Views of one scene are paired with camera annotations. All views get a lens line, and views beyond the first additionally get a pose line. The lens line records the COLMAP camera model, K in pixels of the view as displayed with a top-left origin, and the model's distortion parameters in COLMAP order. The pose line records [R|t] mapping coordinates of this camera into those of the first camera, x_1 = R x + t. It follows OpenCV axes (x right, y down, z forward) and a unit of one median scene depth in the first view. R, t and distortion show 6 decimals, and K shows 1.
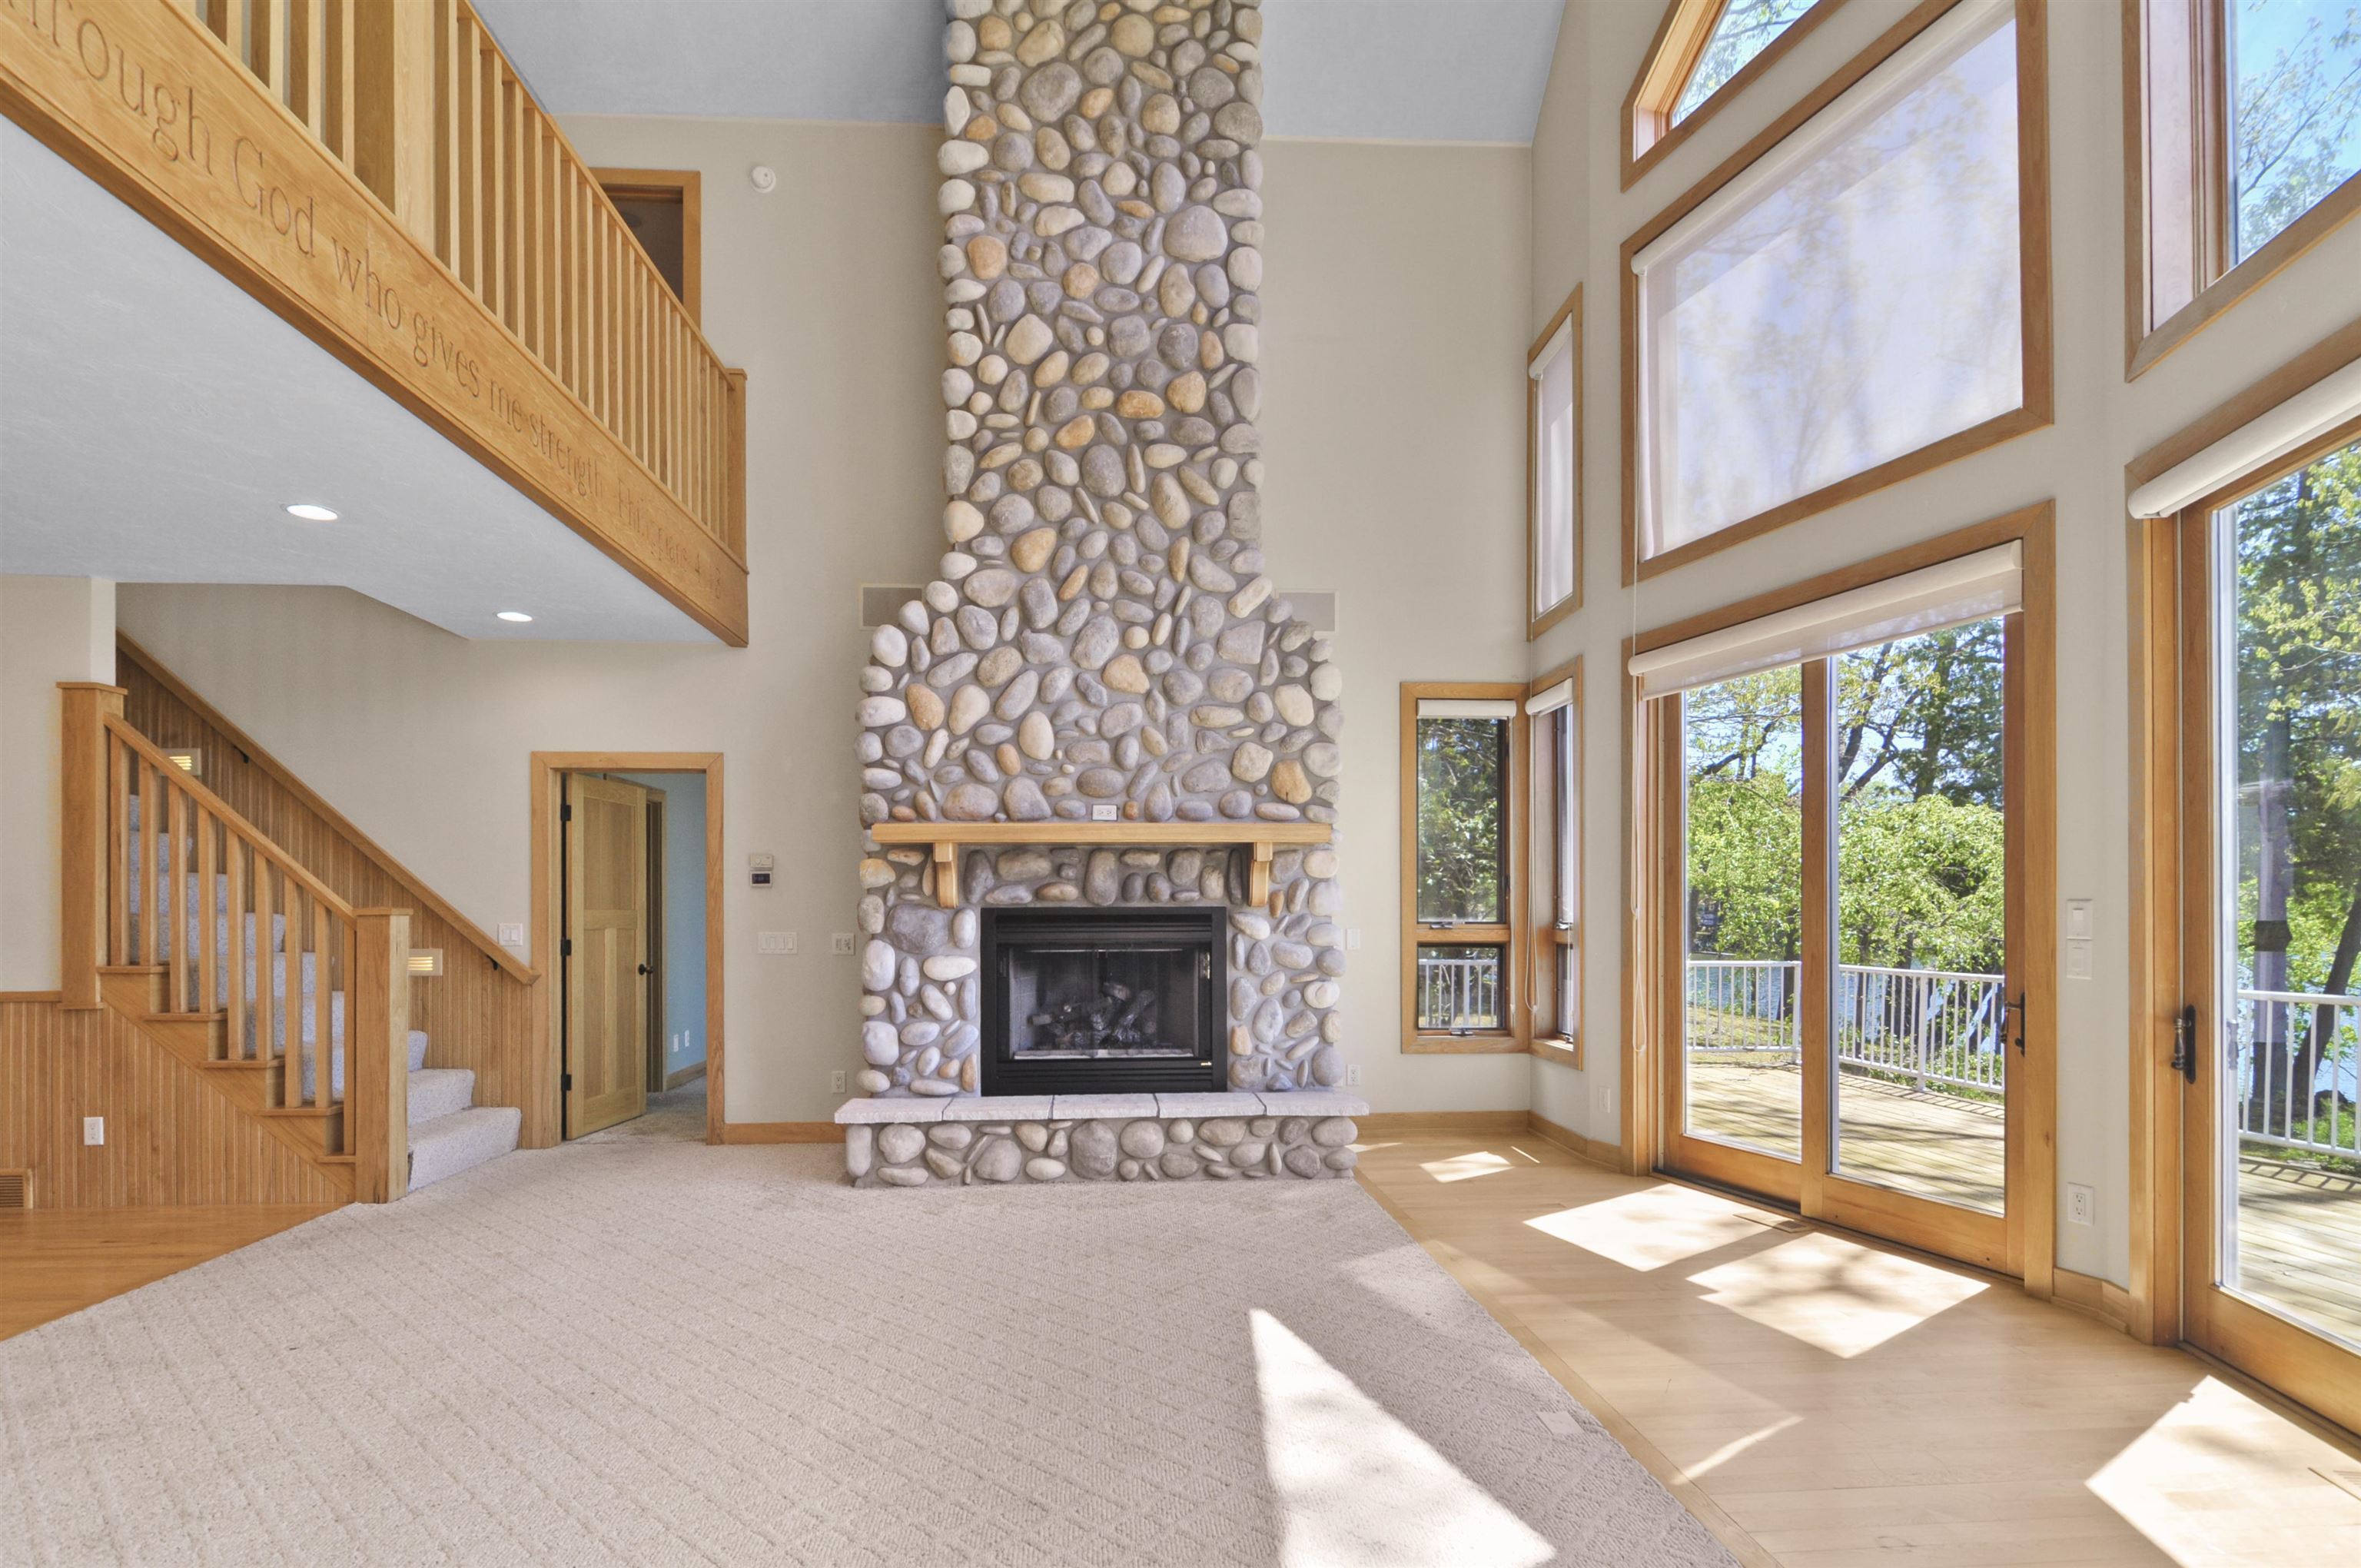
lens RADIAL K [[1148.9, 0, 1170.6], [0, 1148.9, 909.0], [0, 0, 1]] dist [0.016975, -0.015330]
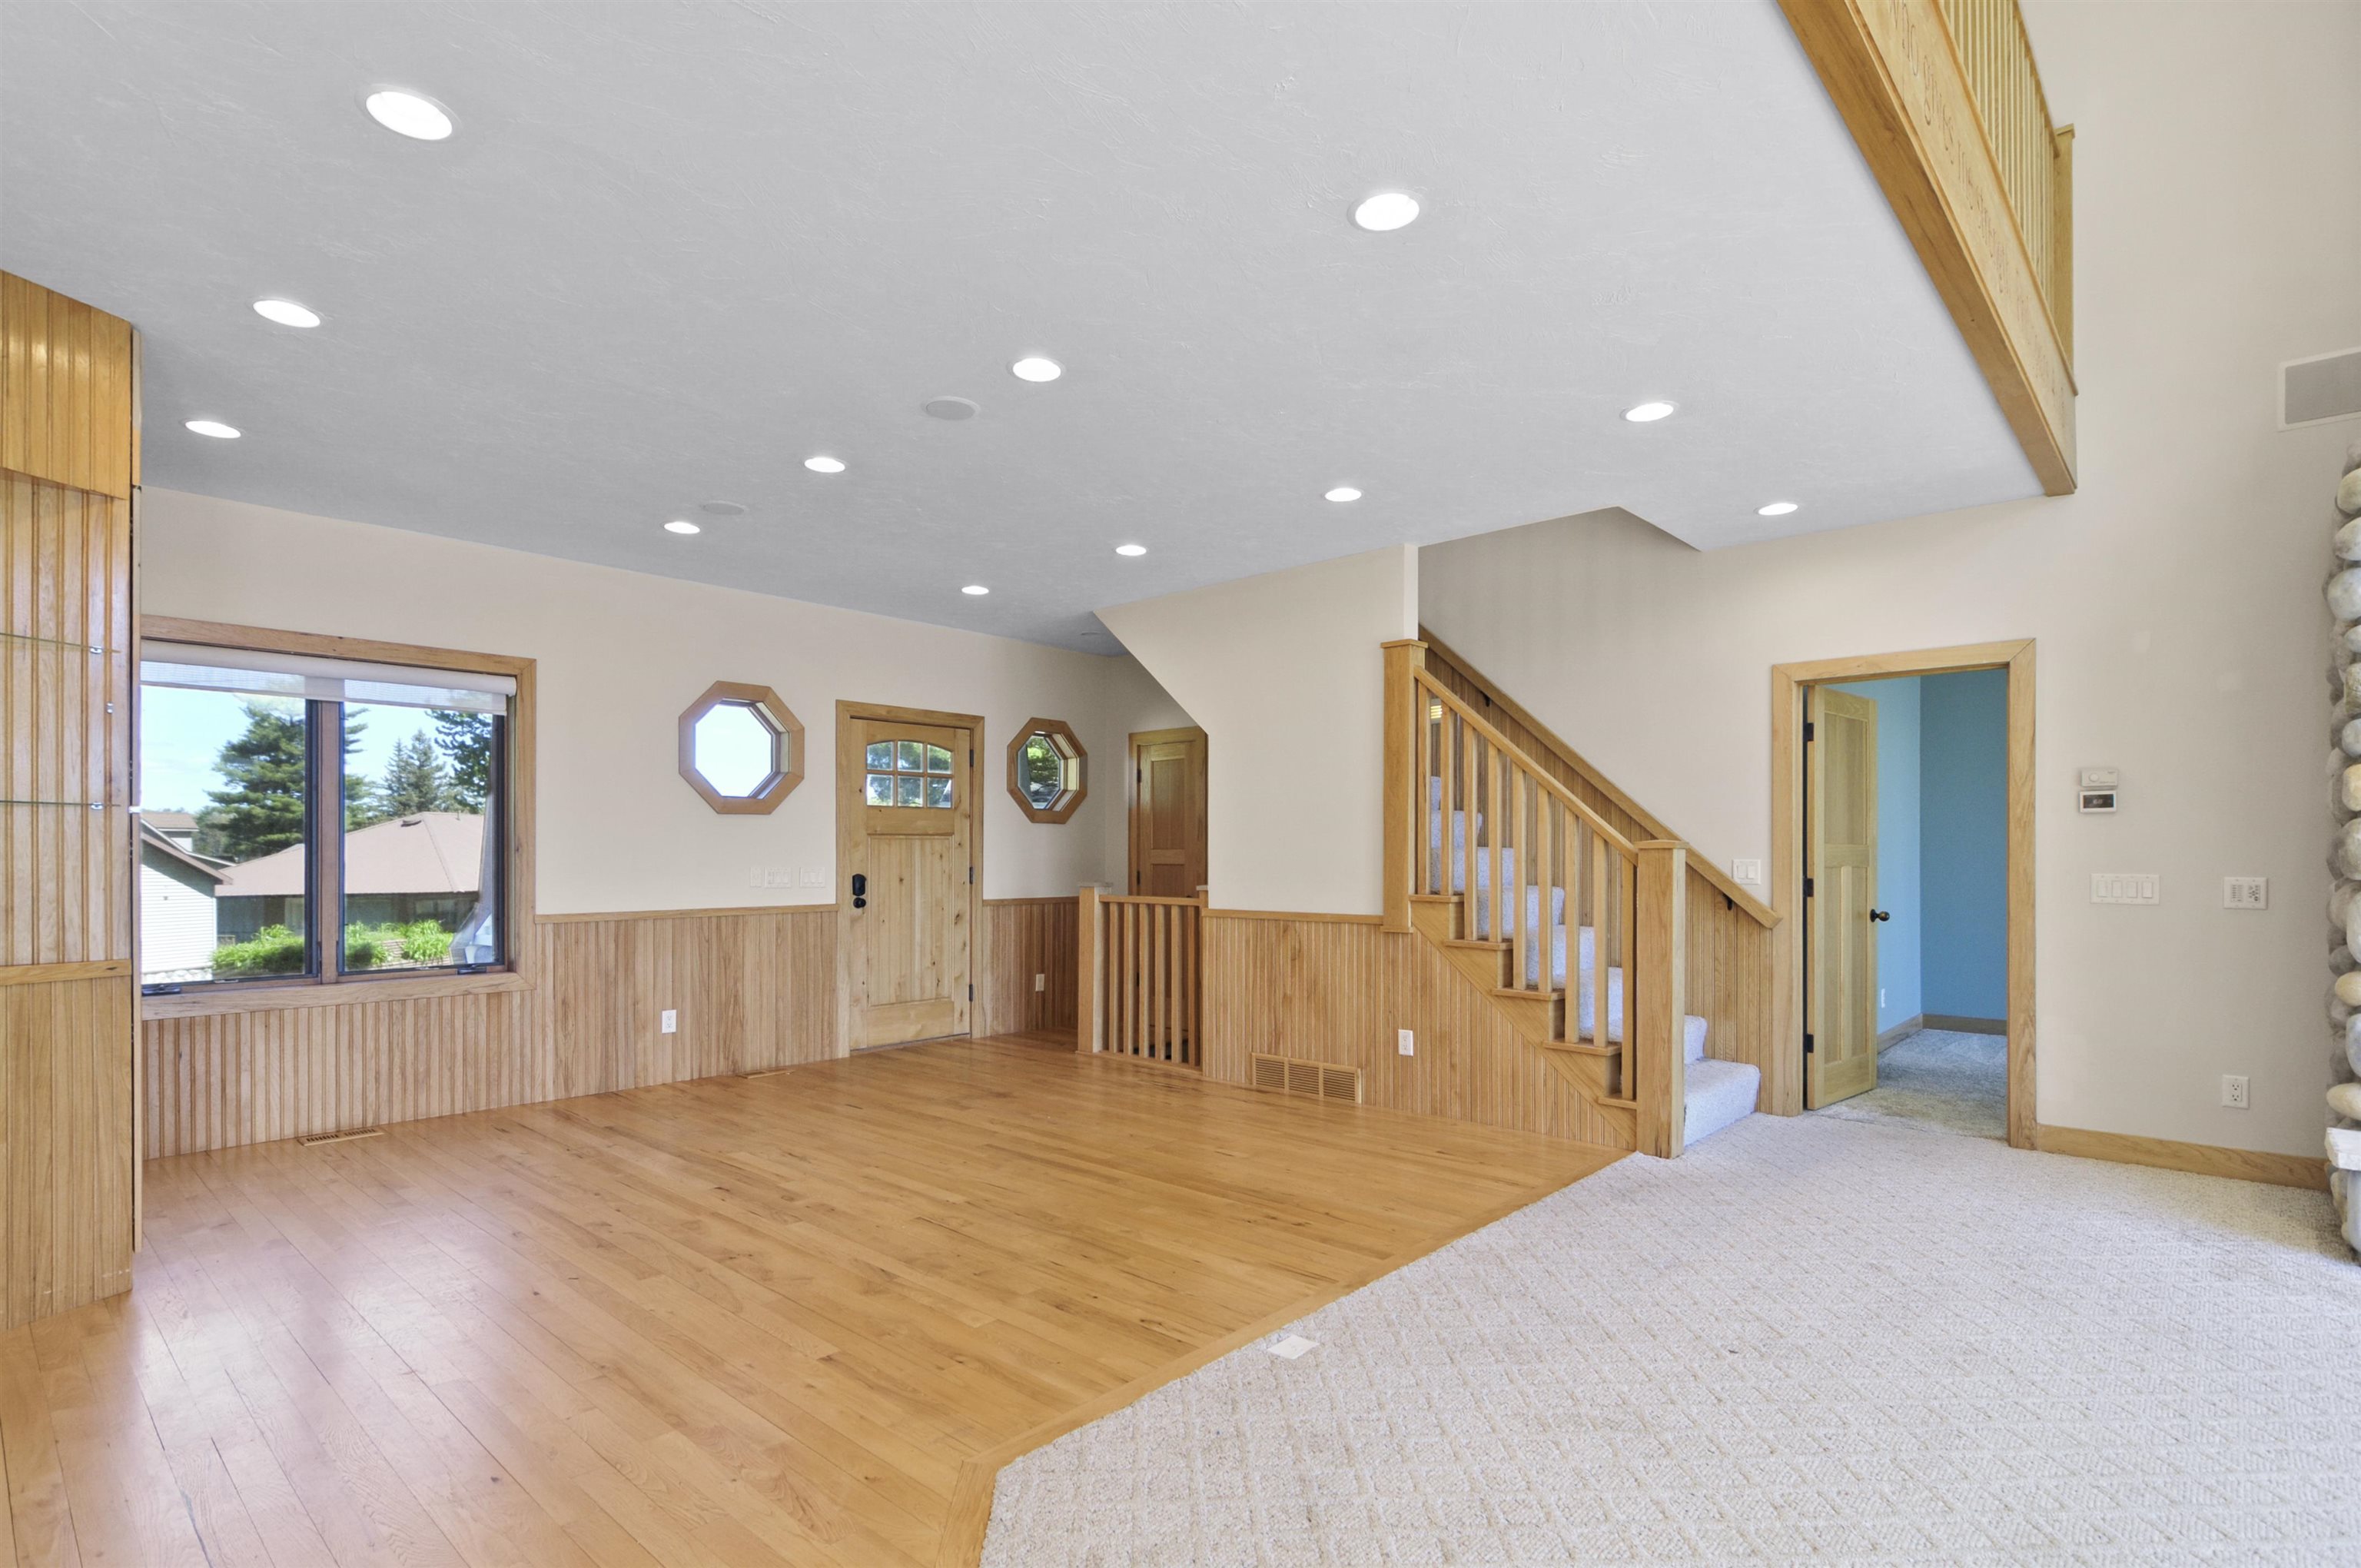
lens RADIAL K [[1139.8, 0, 1159.1], [0, 1139.8, 852.6], [0, 0, 1]] dist [0.016460, -0.017422]
pose [[0.681610, 0.001987, -0.731713, -0.253678], [-0.000112, 0.999997, 0.002610, 0.005583], [0.731715, -0.001697, 0.681608, 0.064578]]
